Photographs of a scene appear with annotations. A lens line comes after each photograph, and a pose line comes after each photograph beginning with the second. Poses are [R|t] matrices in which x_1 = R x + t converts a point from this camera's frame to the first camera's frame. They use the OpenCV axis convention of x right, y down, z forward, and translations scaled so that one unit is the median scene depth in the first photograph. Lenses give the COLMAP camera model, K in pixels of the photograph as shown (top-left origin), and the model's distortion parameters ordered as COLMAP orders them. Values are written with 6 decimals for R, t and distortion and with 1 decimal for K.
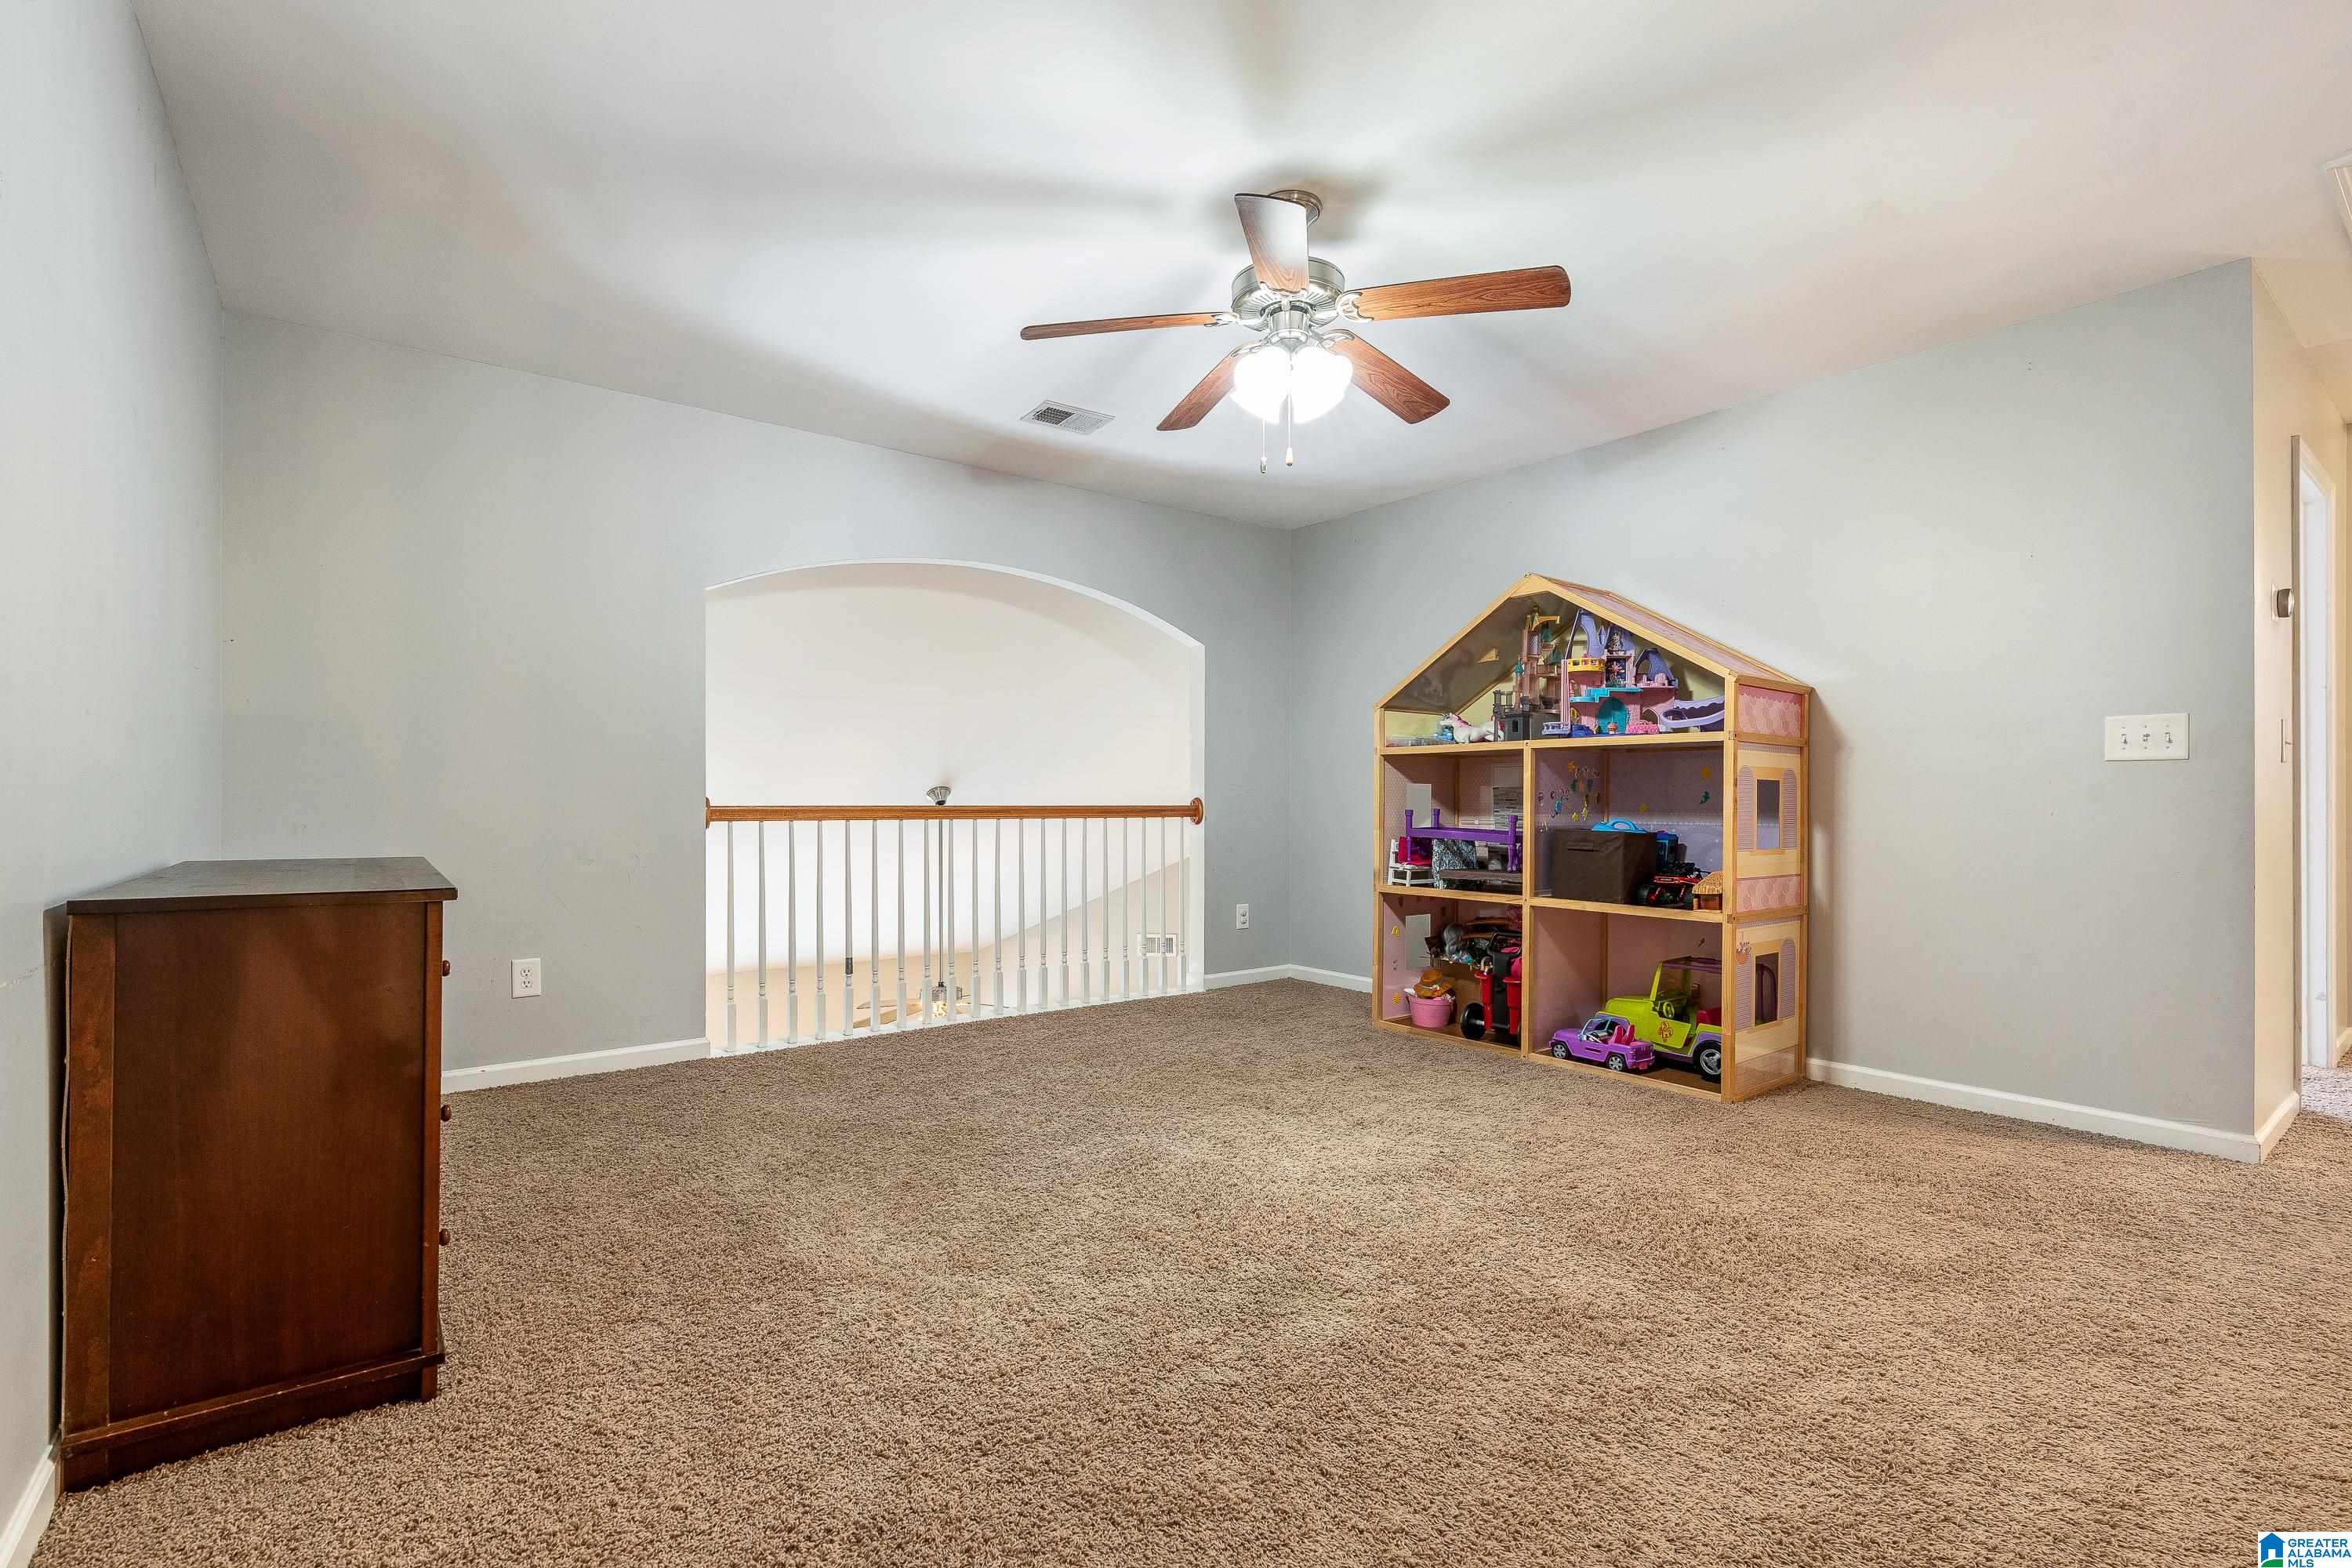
lens RADIAL K [[1078.1, 0, 1165.6], [0, 1078.1, 792.9], [0, 0, 1]] dist [-0.001219, -0.000010]
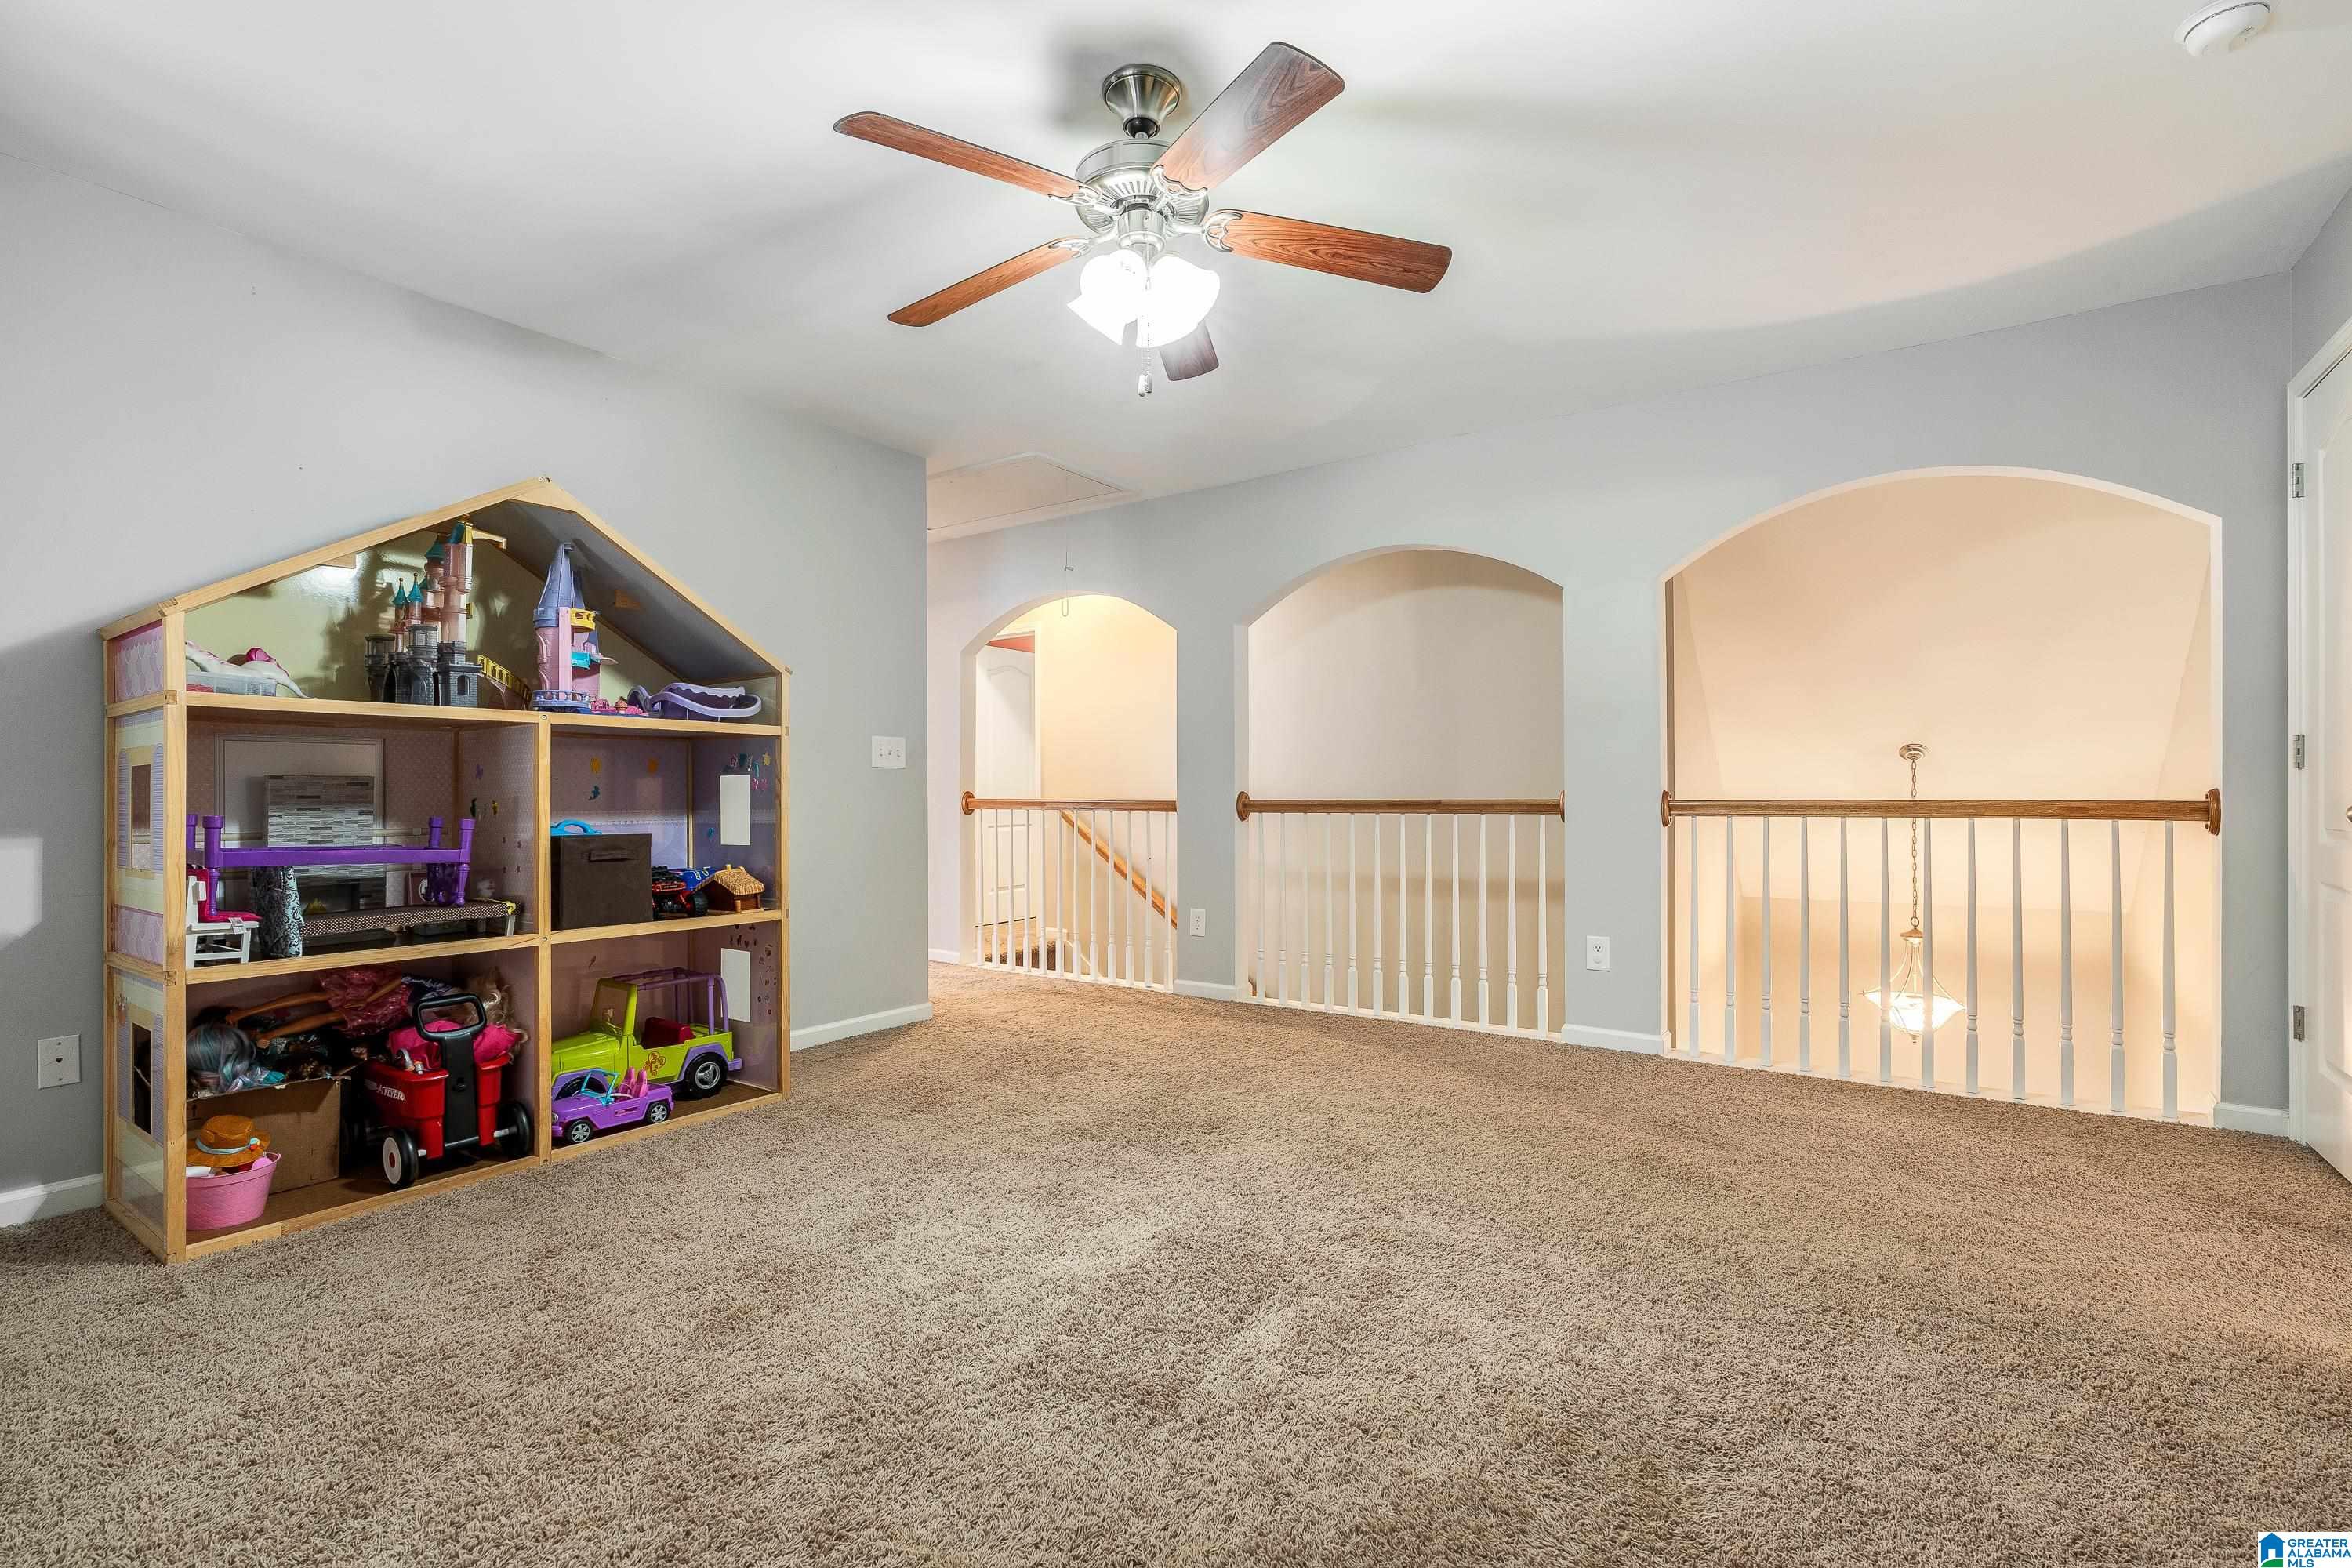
lens RADIAL K [[1078.1, 0, 1164.5], [0, 1078.1, 789.3], [0, 0, 1]] dist [-0.001219, -0.000010]
pose [[-0.310930, 0.004775, 0.950421, -0.499079], [-0.003517, 0.999975, -0.006175, 0.005456], [-0.950426, -0.005262, -0.310906, 0.901445]]
